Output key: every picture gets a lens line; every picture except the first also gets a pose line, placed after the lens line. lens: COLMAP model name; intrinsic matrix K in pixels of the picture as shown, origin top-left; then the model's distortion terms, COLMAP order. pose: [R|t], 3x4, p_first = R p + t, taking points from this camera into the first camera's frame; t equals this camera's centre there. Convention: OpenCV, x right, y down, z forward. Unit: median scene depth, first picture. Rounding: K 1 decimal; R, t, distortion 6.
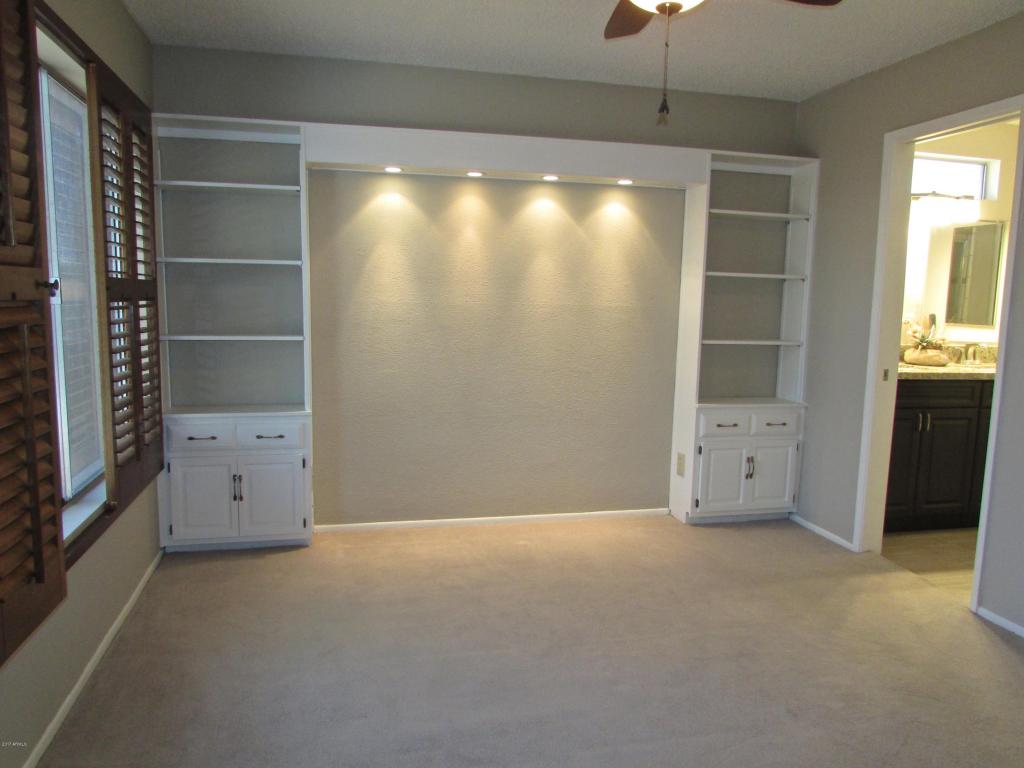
lens RADIAL K [[739.1, 0, 518.8], [0, 739.1, 386.1], [0, 0, 1]] dist [-0.015594, 0.010599]
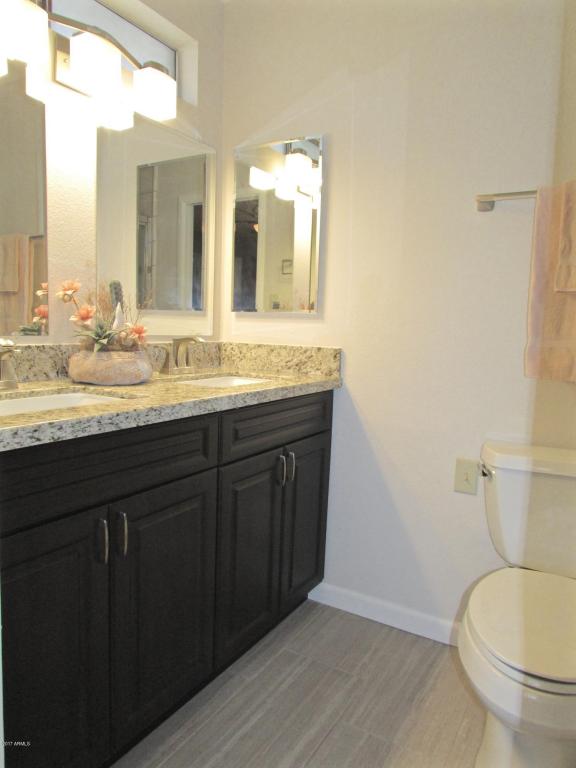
lens RADIAL K [[554.3, 0, 291.3], [0, 554.3, 377.4], [0, 0, 1]] dist [-0.015594, 0.010599]
pose [[0.693432, -0.071692, 0.716946, 0.368935], [0.072275, 0.996940, 0.029786, -0.034730], [-0.716888, 0.031162, 0.696492, 0.651135]]
